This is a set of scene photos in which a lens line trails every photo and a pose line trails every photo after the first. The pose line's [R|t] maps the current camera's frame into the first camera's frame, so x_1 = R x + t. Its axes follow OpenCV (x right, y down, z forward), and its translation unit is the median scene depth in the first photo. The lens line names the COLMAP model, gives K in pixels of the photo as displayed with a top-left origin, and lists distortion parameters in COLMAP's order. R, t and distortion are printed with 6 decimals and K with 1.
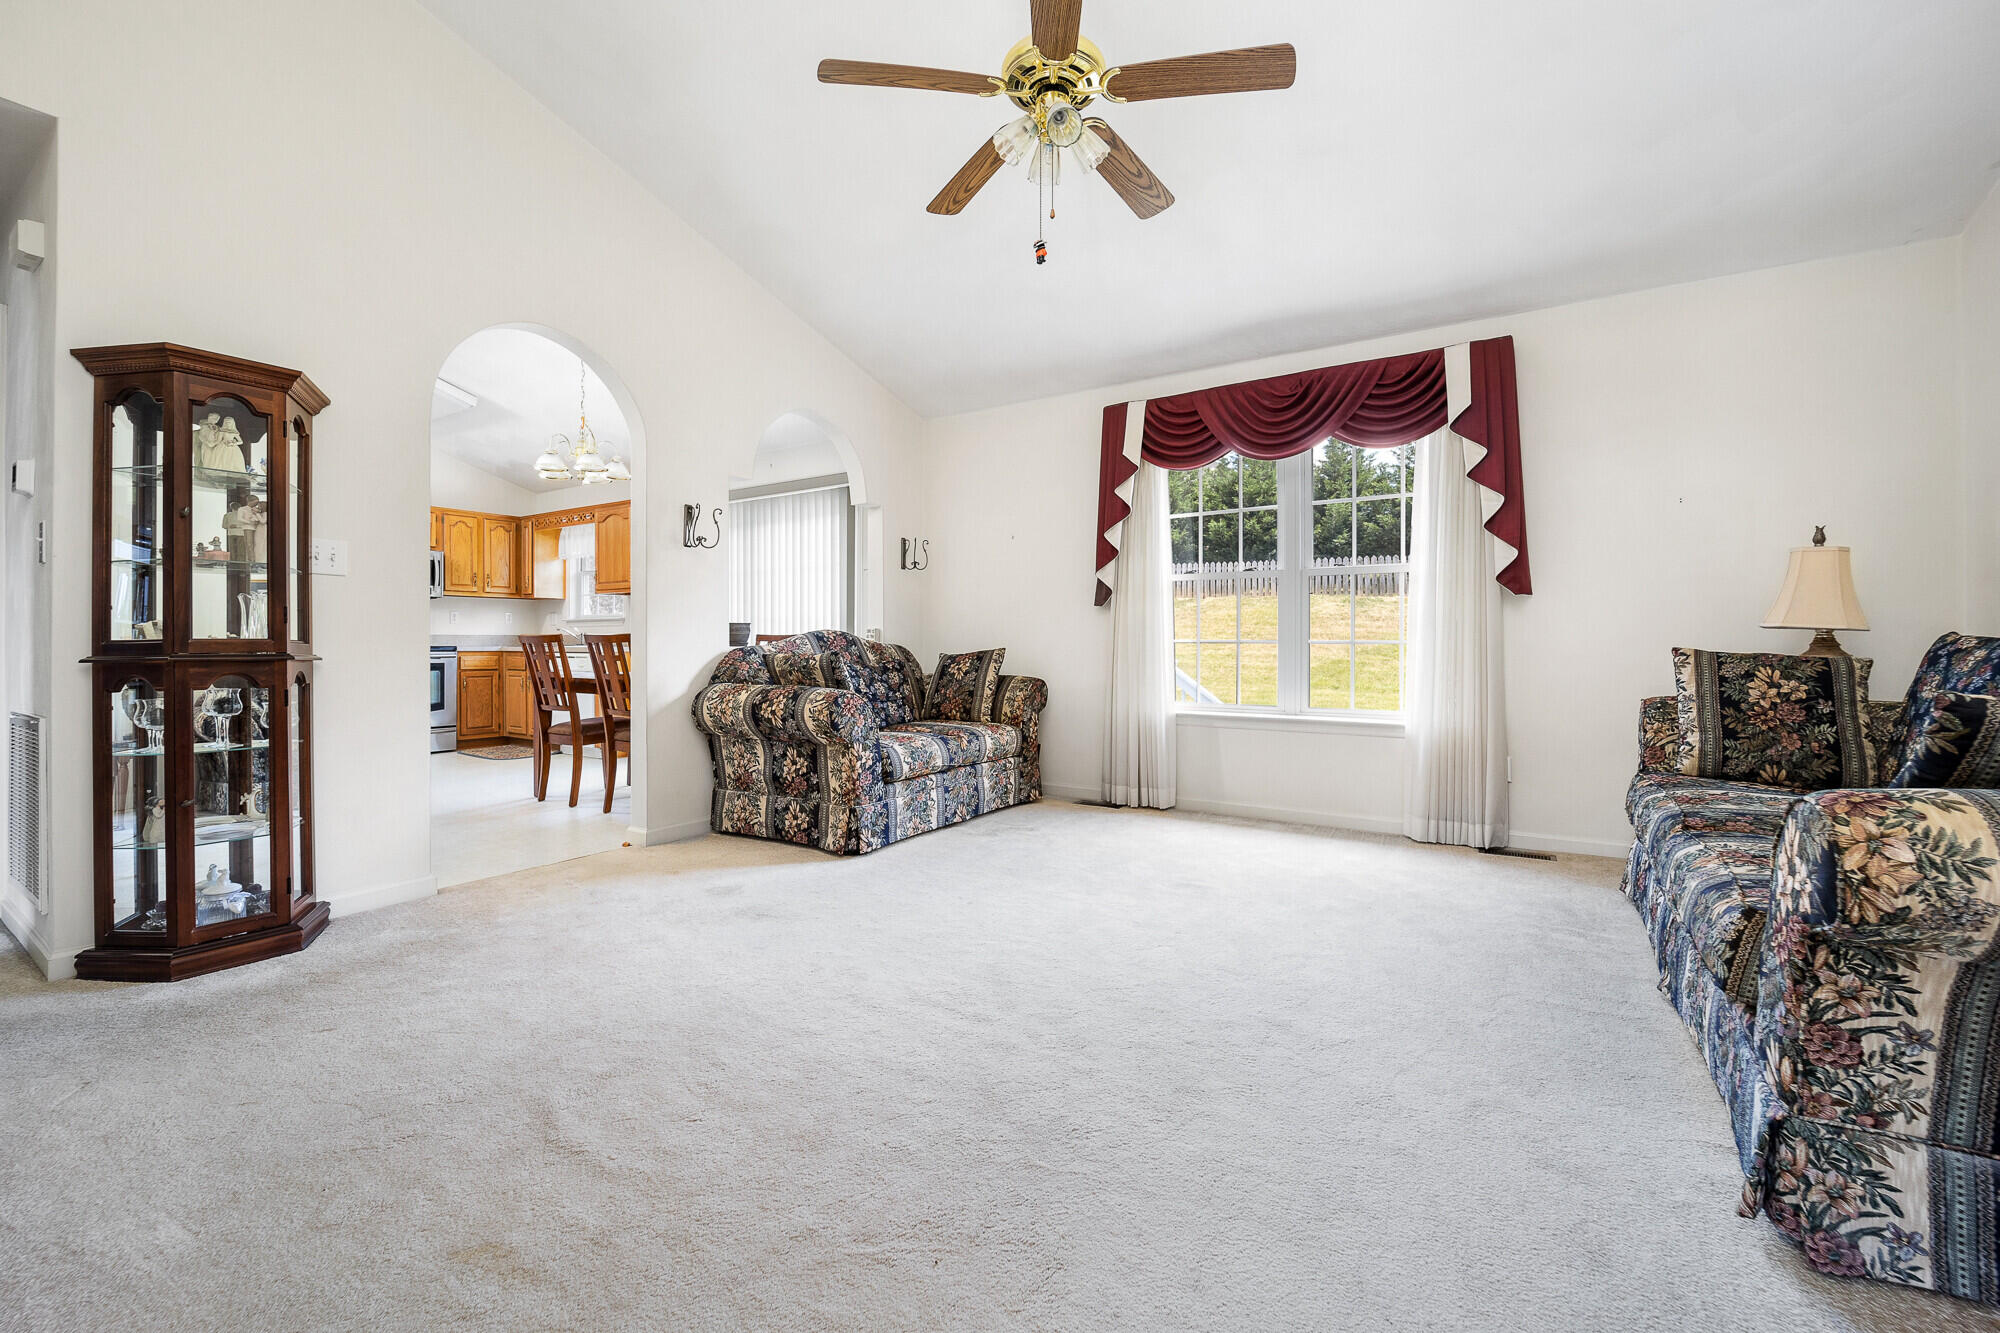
lens RADIAL K [[801.9, 0, 993.6], [0, 801.9, 647.0], [0, 0, 1]] dist [0.000018, -0.000066]
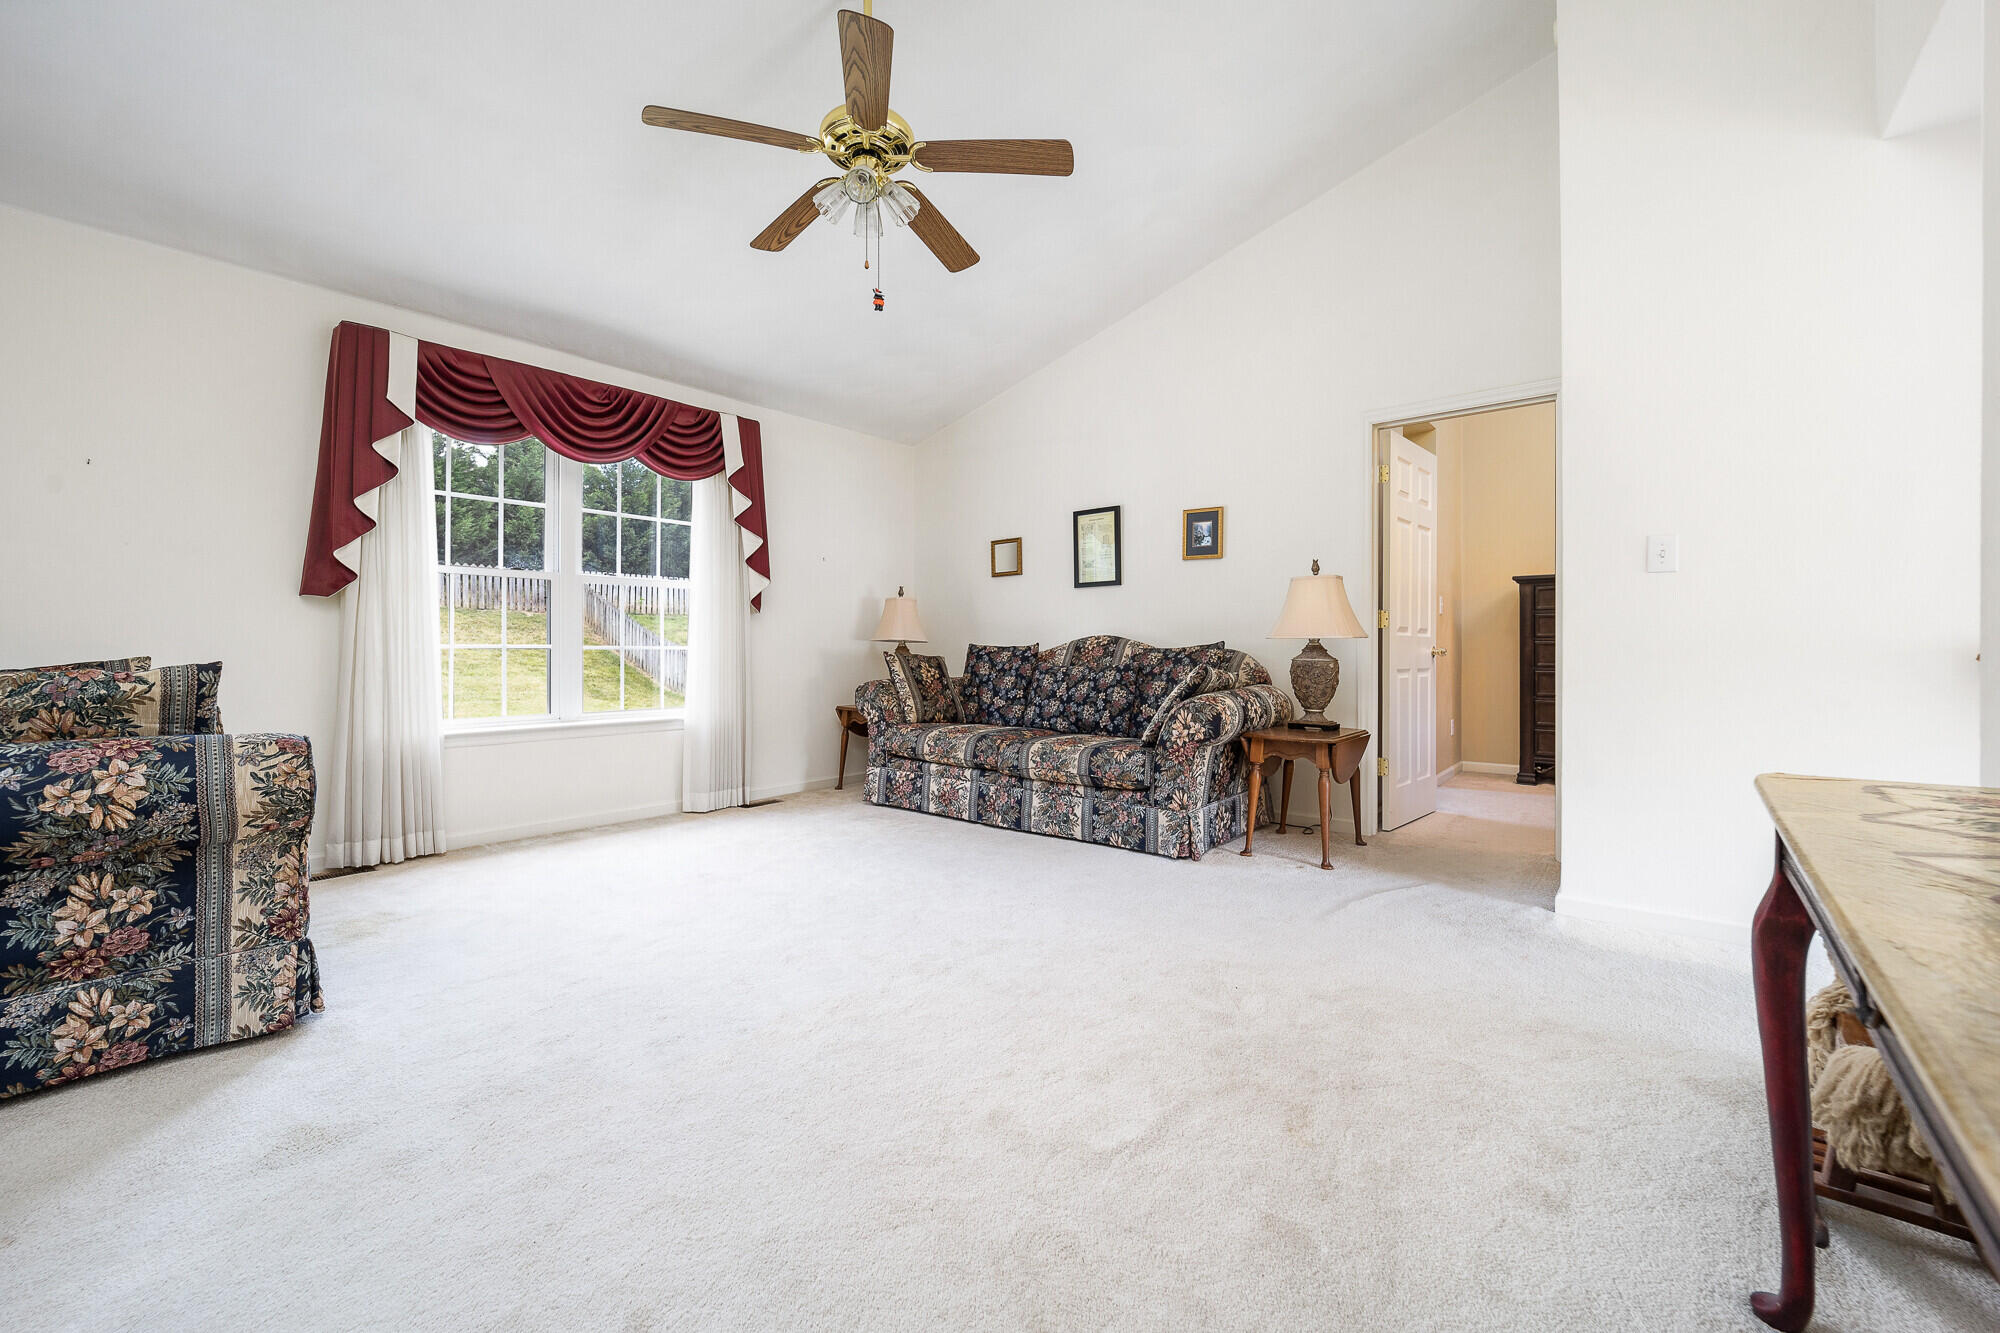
lens RADIAL K [[794.2, 0, 1000.0], [0, 794.2, 666.5], [0, 0, 1]] dist [-0.002250, -0.000304]
pose [[0.133198, -0.021143, 0.990864, -0.627808], [0.004362, 0.999775, 0.020746, -0.001464], [-0.991080, 0.001559, 0.133261, 0.415101]]
